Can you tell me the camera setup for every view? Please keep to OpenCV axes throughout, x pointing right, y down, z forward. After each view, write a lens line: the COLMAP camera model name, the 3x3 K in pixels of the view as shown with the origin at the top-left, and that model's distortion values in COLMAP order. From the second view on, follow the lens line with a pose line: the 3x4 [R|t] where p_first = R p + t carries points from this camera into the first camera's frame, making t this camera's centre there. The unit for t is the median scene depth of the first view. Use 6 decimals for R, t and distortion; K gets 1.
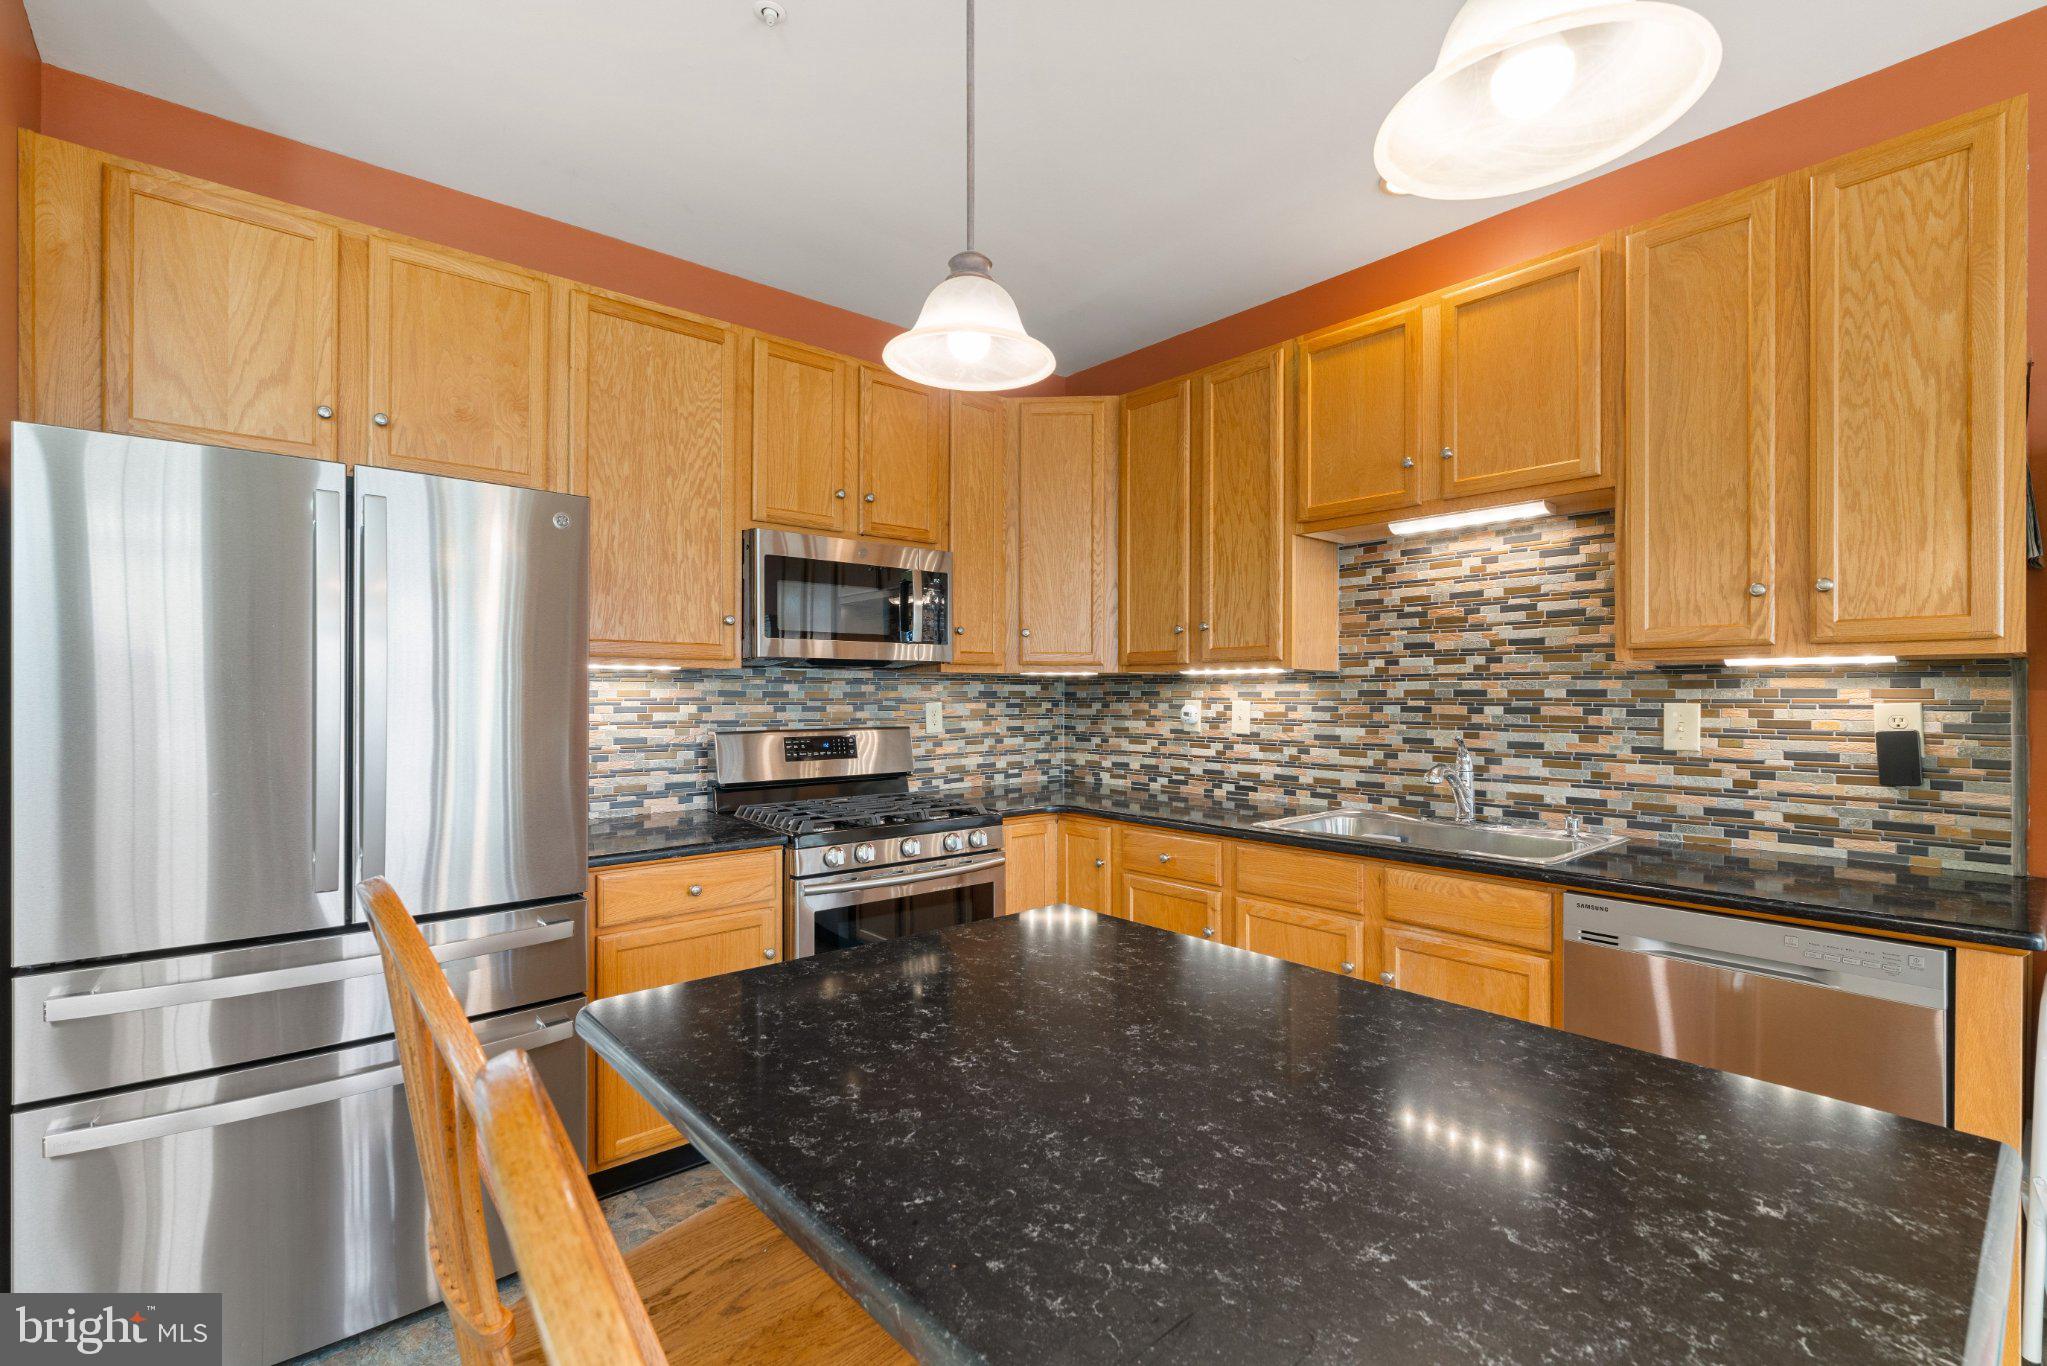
lens RADIAL K [[932.0, 0, 1027.1], [0, 932.0, 688.0], [0, 0, 1]] dist [-0.003729, 0.001790]
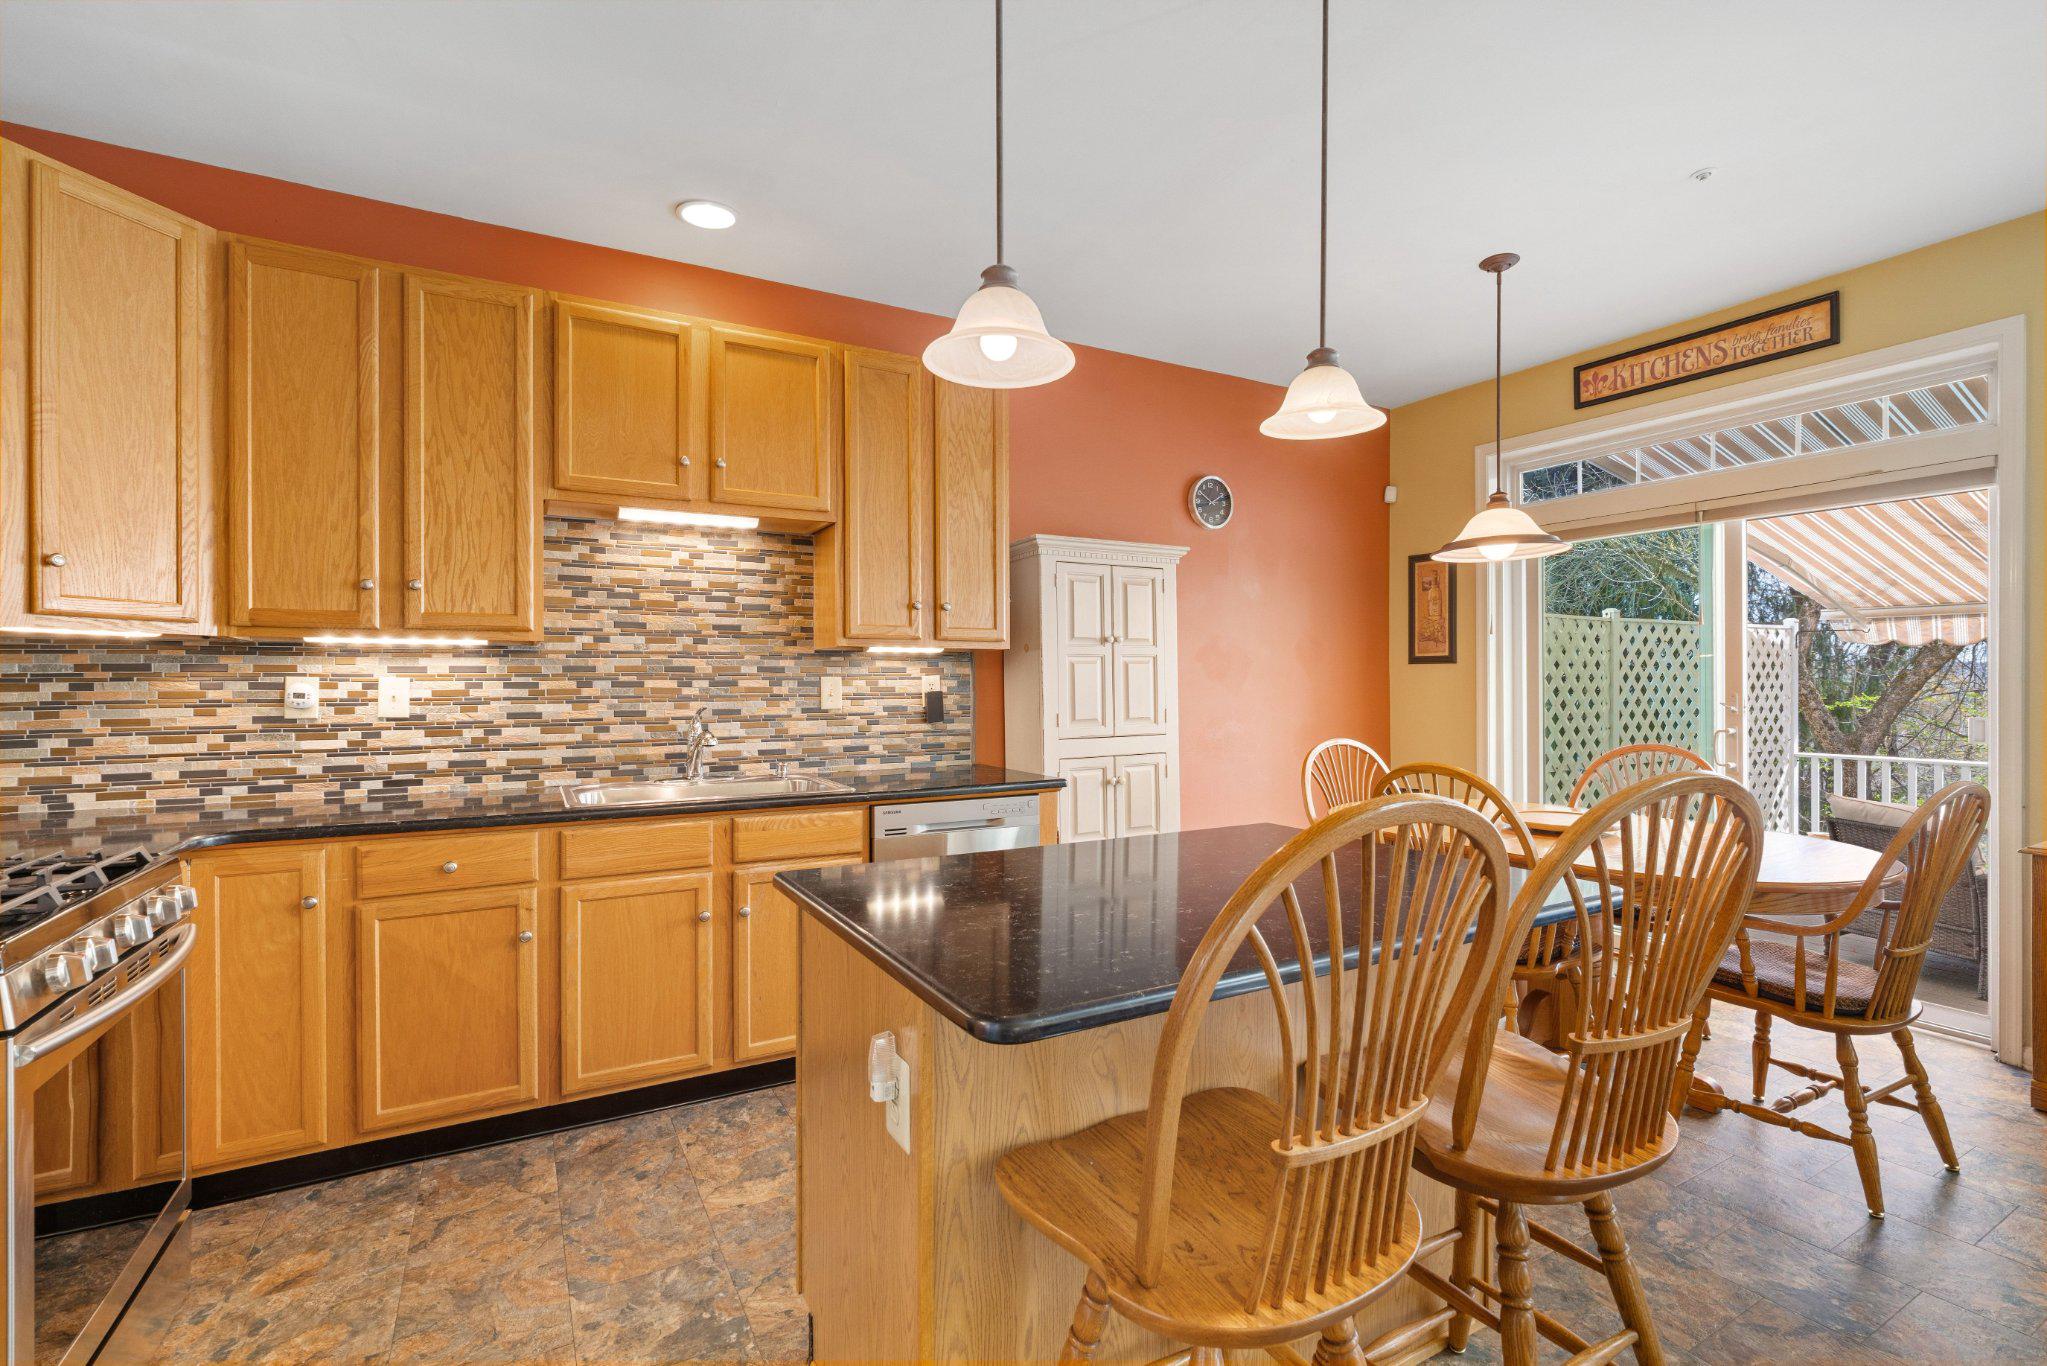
lens RADIAL K [[932.0, 0, 1020.7], [0, 932.0, 677.1], [0, 0, 1]] dist [-0.003729, 0.001790]
pose [[0.203048, 0.004776, 0.979157, -0.541018], [-0.002310, 0.999988, -0.004399, 0.018688], [-0.979166, -0.001368, 0.203057, 0.341004]]
